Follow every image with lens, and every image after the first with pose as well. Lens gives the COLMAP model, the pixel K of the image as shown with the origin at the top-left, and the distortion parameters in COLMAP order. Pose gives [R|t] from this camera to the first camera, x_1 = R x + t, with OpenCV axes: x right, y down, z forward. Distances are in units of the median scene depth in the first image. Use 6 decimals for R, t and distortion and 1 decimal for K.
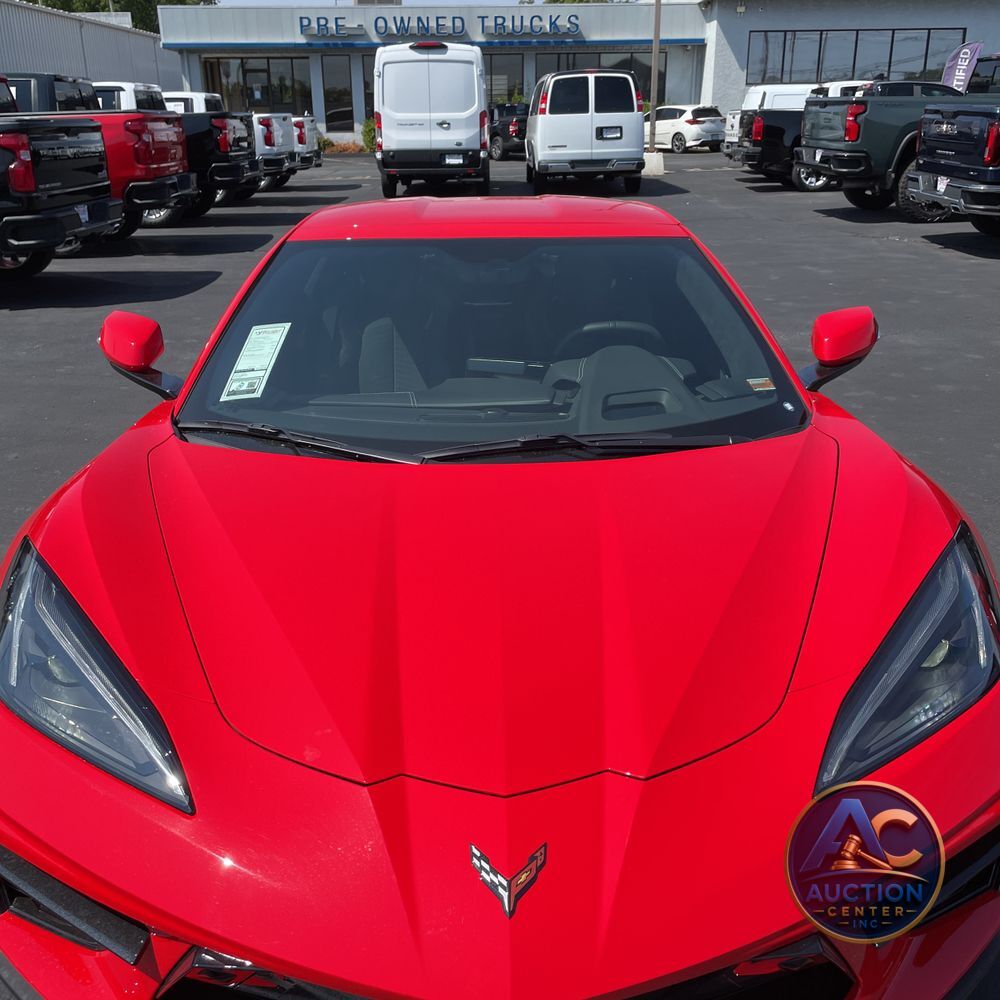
lens RADIAL K [[1020.6, 0, 491.7], [0, 1020.6, 498.9], [0, 0, 1]] dist [0.019457, 0.000000]
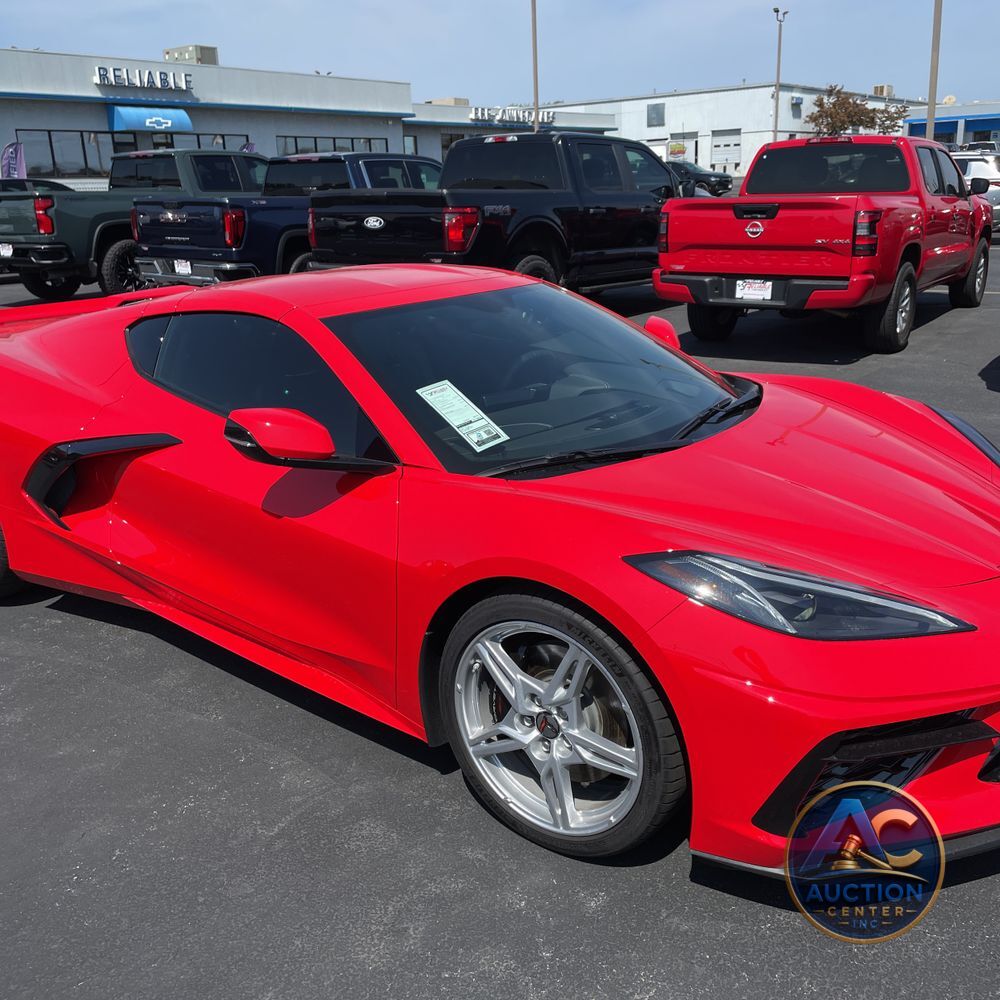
lens RADIAL K [[1020.6, 0, 502.6], [0, 1020.6, 500.5], [0, 0, 1]] dist [0.019457, 0.000000]
pose [[0.606749, -0.238790, 0.758179, -0.158222], [0.301807, 0.951592, 0.058178, -0.014994], [-0.735370, 0.193524, 0.649446, 0.043711]]
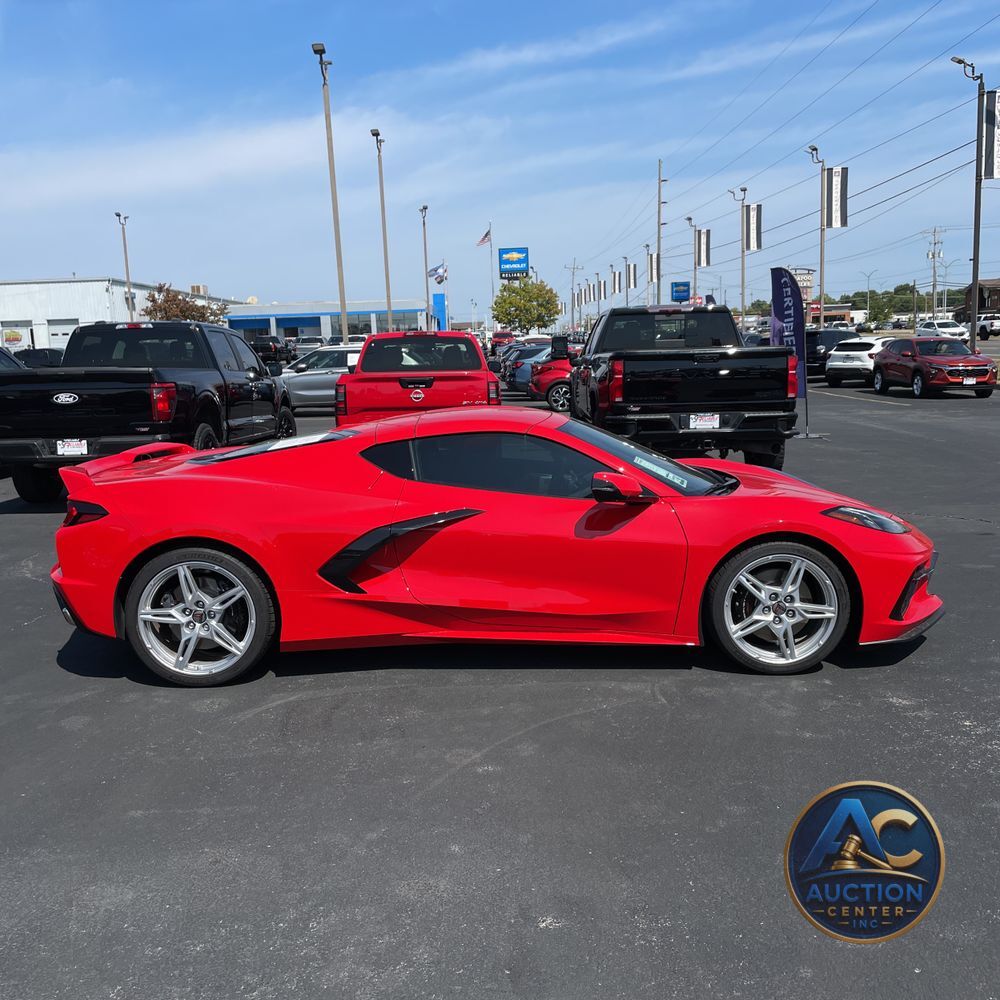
lens RADIAL K [[1020.6, 0, 494.8], [0, 1020.6, 500.9], [0, 0, 1]] dist [0.019457, 0.000000]
pose [[0.016025, -0.130958, 0.991258, -0.337061], [0.381777, 0.917074, 0.114986, -0.066605], [-0.924116, 0.376597, 0.064693, 0.181467]]
